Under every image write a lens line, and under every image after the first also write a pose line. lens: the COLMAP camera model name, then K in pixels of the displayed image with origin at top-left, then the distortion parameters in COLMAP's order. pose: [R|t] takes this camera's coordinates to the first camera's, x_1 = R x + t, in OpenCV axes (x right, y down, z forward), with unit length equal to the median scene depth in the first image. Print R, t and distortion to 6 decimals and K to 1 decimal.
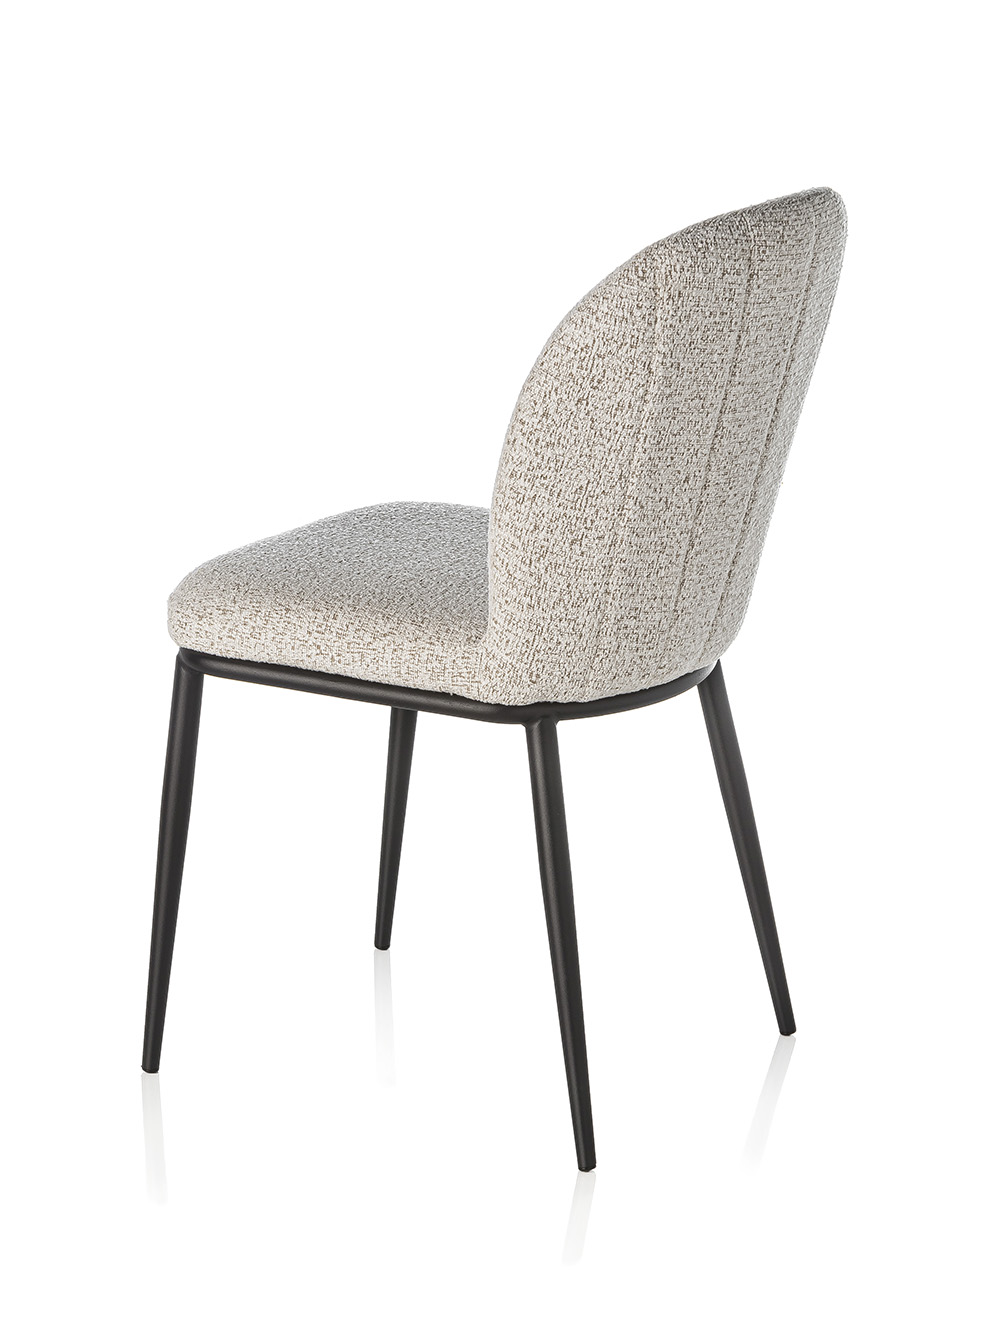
lens RADIAL K [[4167.9, 0, 500.0], [0, 4167.9, 665.0], [0, 0, 1]] dist [0.012932, -0.346117]
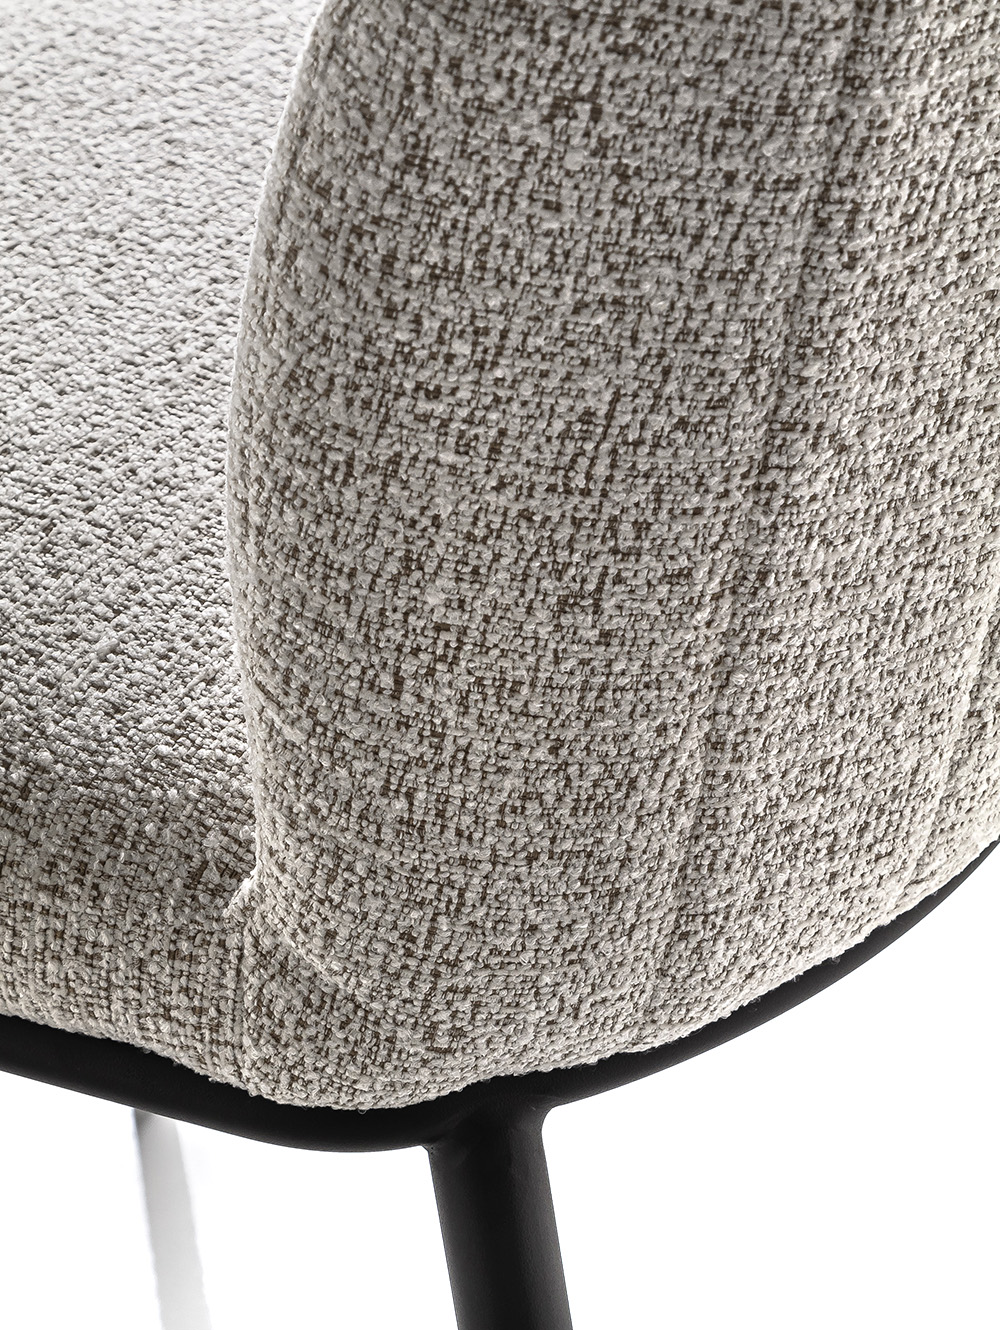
lens RADIAL K [[4572.0, 0, 500.0], [0, 4572.0, 665.0], [0, 0, 1]] dist [-0.030898, -0.219412]
pose [[0.998694, -0.033107, -0.038905, 0.024030], [0.043639, 0.948809, 0.312822, -0.110496], [0.026557, -0.314111, 0.949015, 0.742213]]
